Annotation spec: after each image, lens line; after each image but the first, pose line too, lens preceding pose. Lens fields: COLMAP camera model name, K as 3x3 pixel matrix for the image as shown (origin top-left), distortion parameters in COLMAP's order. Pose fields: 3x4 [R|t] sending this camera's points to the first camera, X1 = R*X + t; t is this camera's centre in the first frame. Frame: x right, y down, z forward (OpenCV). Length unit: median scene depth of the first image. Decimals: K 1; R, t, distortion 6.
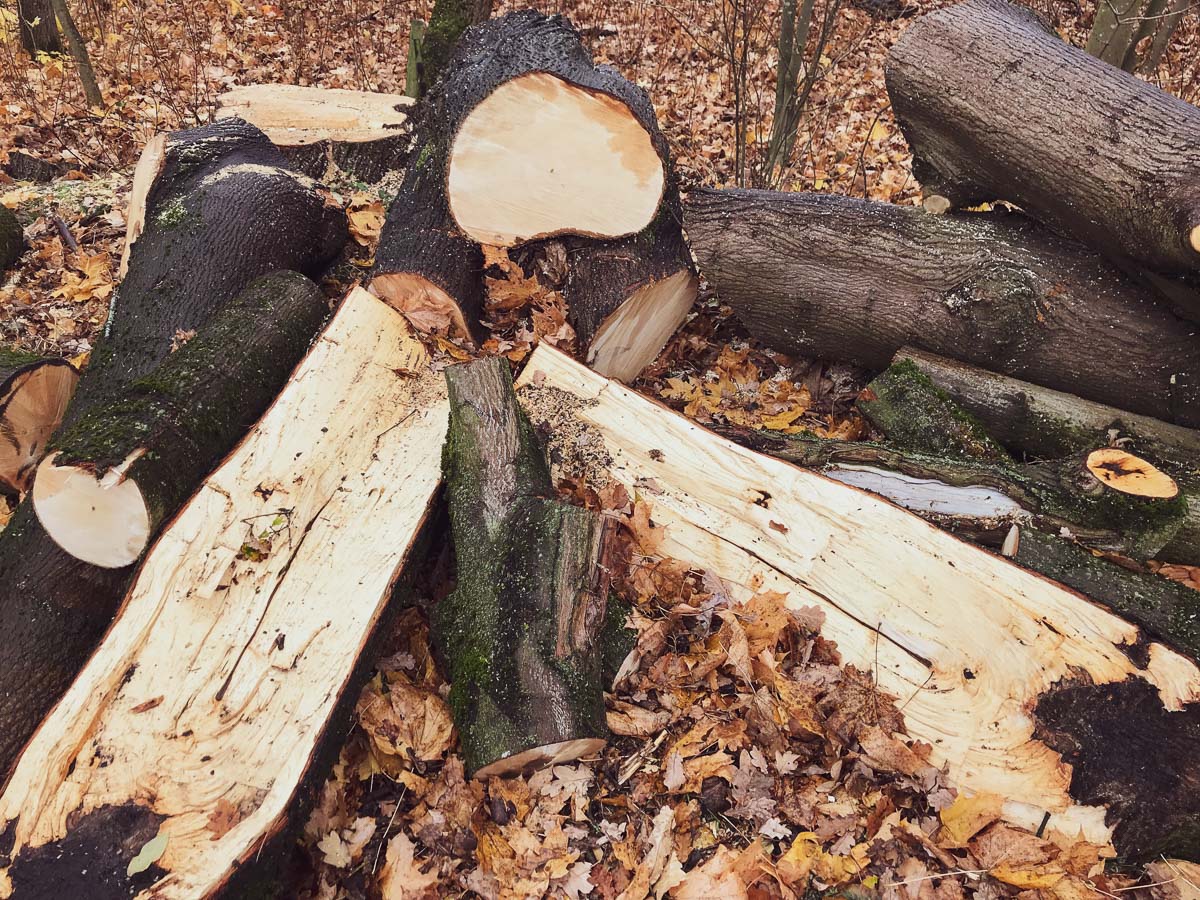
lens RADIAL K [[990.0, 0, 596.4], [0, 990.0, 447.7], [0, 0, 1]] dist [0.034360, -0.003276]
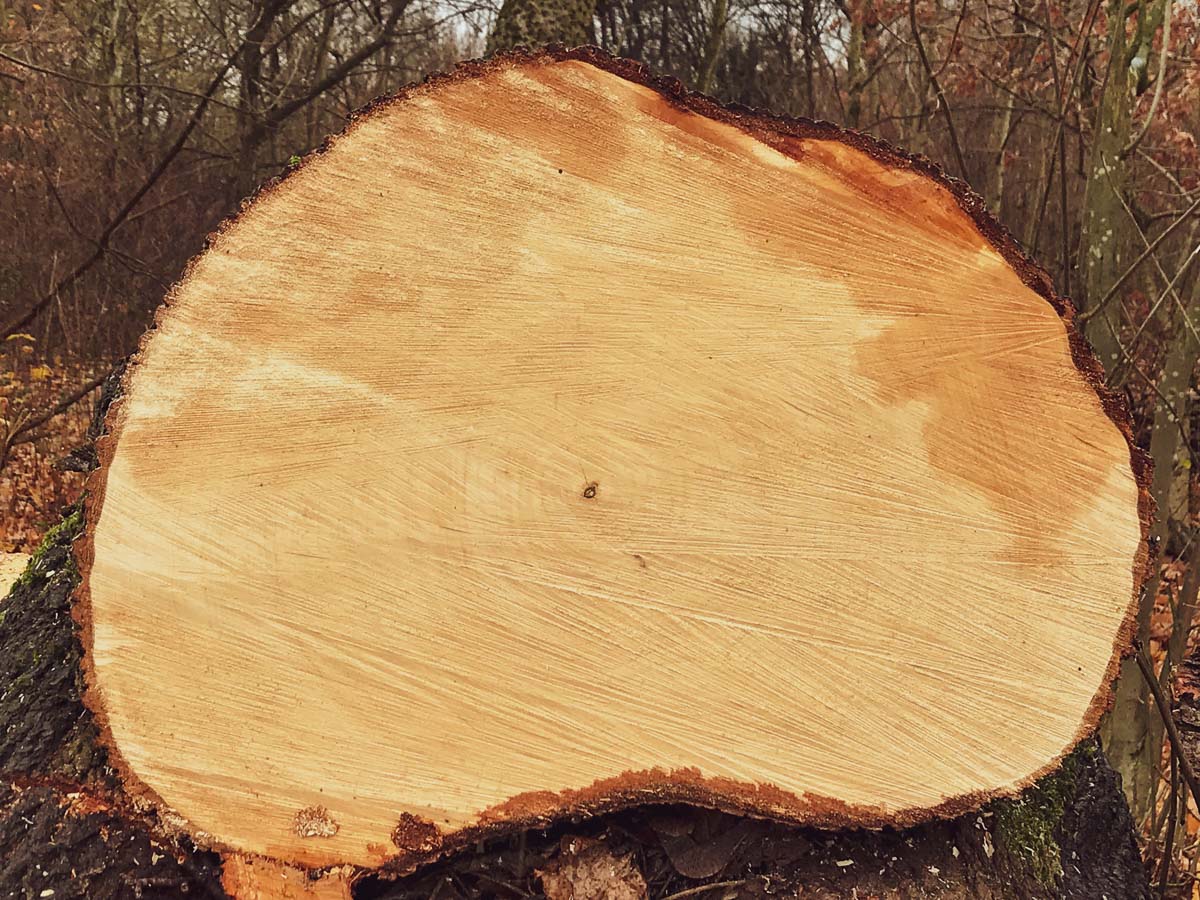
lens RADIAL K [[1994.5, 0, 601.1], [0, 1994.5, 448.9], [0, 0, 1]] dist [0.064860, 0.000000]
pose [[0.989703, -0.006518, -0.142991, 0.017670], [-0.024690, 0.976215, -0.215392, -0.197947], [0.140994, 0.216705, 0.966002, 0.594092]]
